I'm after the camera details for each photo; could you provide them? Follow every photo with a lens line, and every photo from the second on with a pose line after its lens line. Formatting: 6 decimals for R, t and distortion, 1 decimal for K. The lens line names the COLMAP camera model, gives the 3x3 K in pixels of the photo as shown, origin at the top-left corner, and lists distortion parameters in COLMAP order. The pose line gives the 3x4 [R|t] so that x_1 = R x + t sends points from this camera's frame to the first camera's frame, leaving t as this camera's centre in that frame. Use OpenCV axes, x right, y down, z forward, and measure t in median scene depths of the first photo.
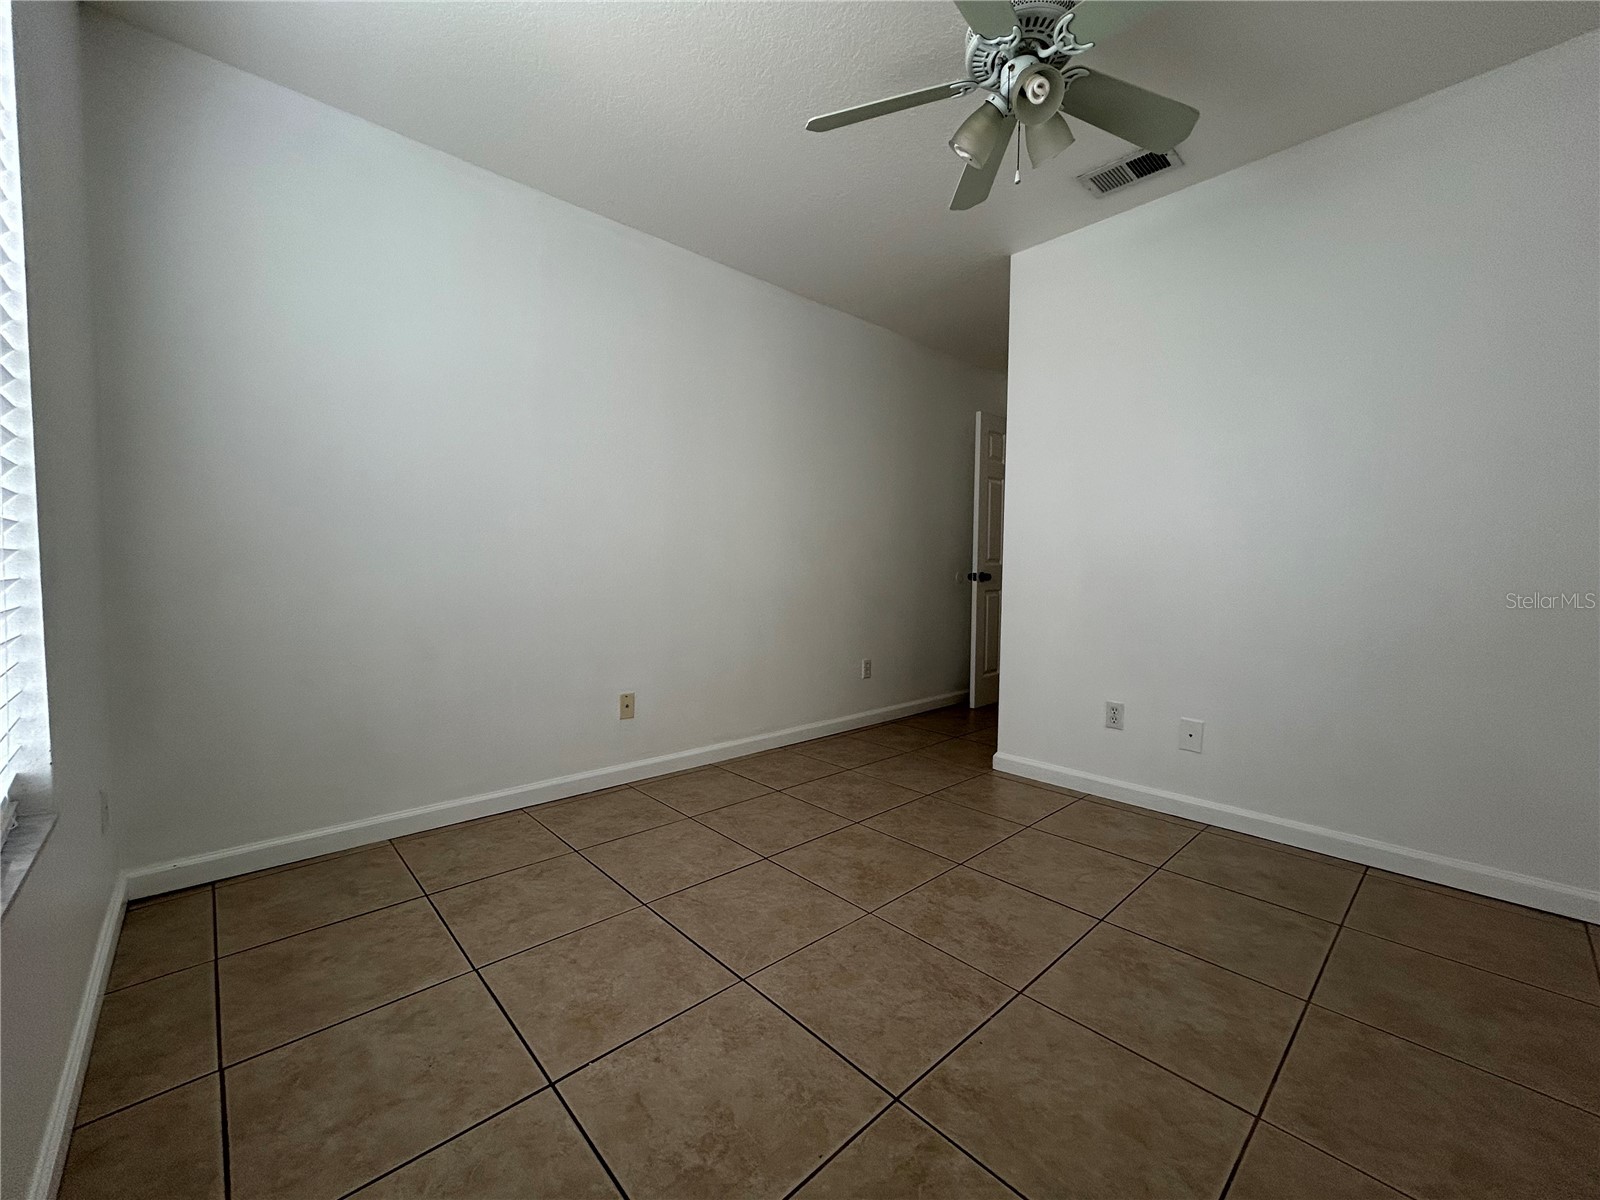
lens RADIAL K [[646.6, 0, 800.0], [0, 646.6, 600.0], [0, 0, 1]] dist [-0.000656, 0.000051]
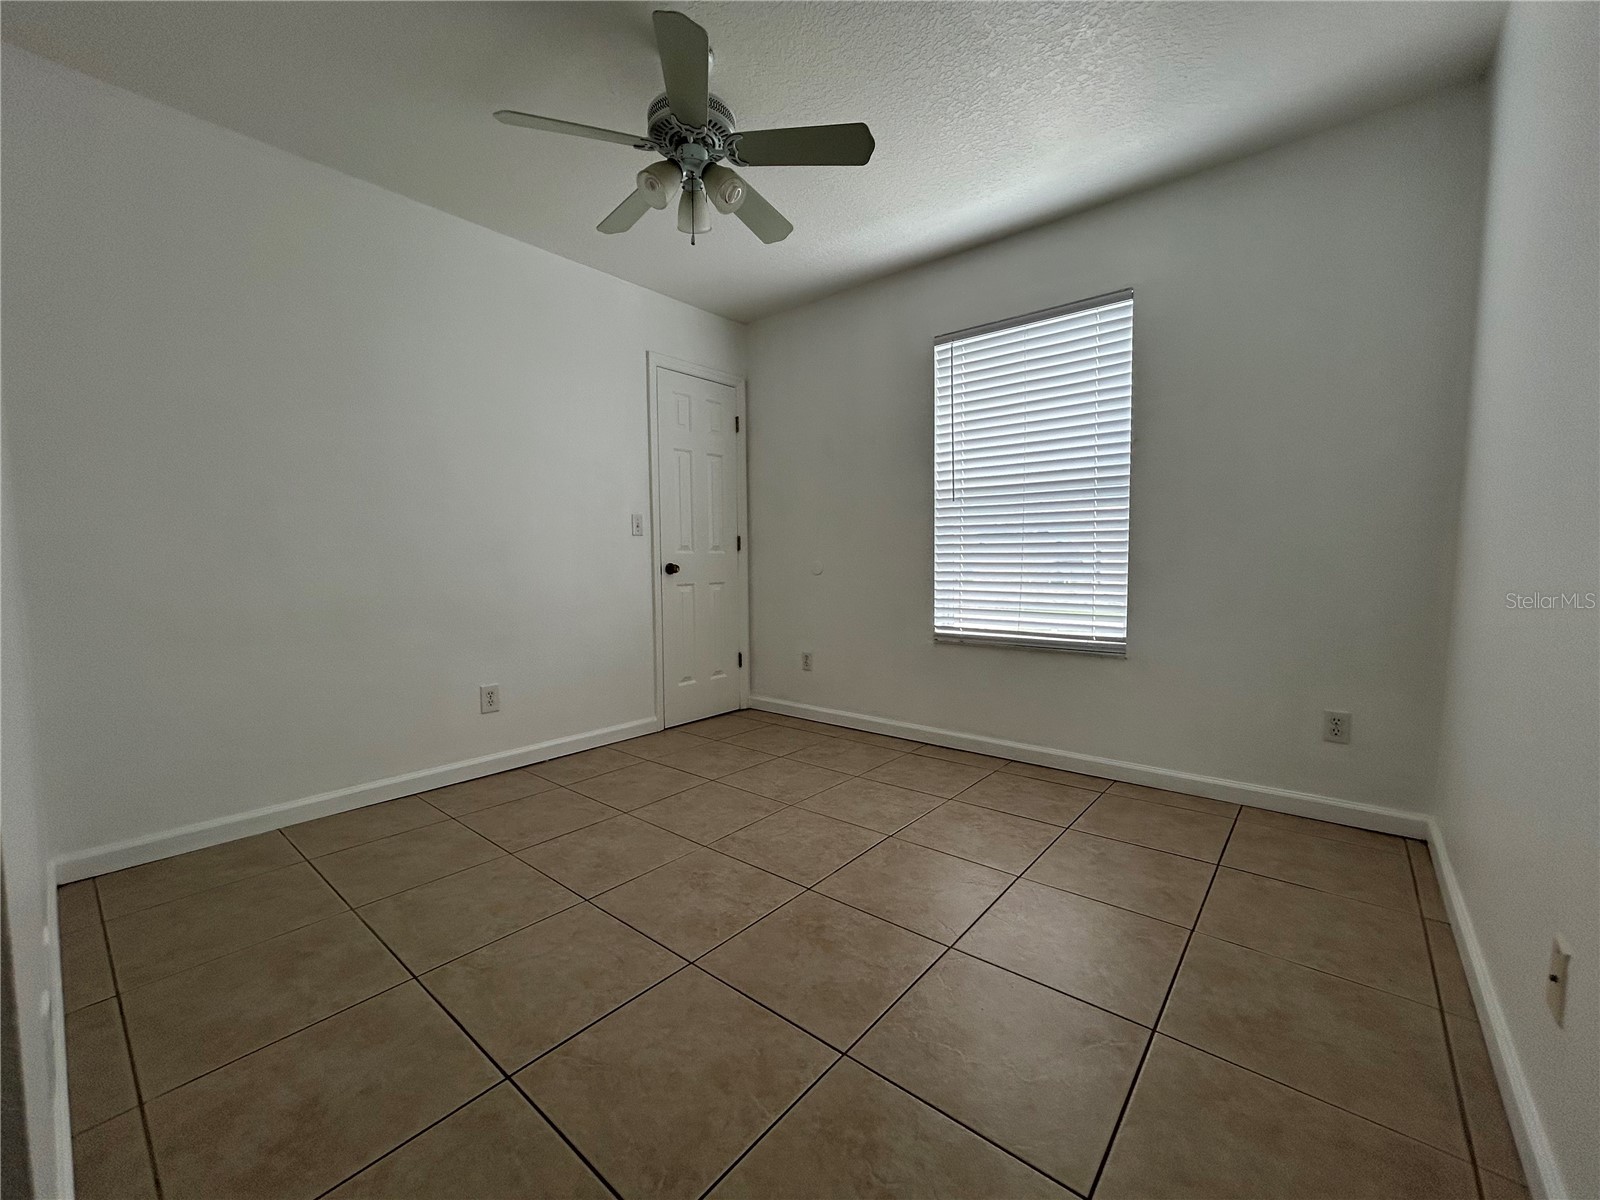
lens RADIAL K [[646.6, 0, 800.0], [0, 646.6, 600.0], [0, 0, 1]] dist [-0.000656, 0.000051]
pose [[-0.992029, 0.008143, -0.125746, 0.273384], [-0.006855, 0.992945, 0.118379, -0.115226], [0.125823, 0.118298, -0.984974, 2.161244]]
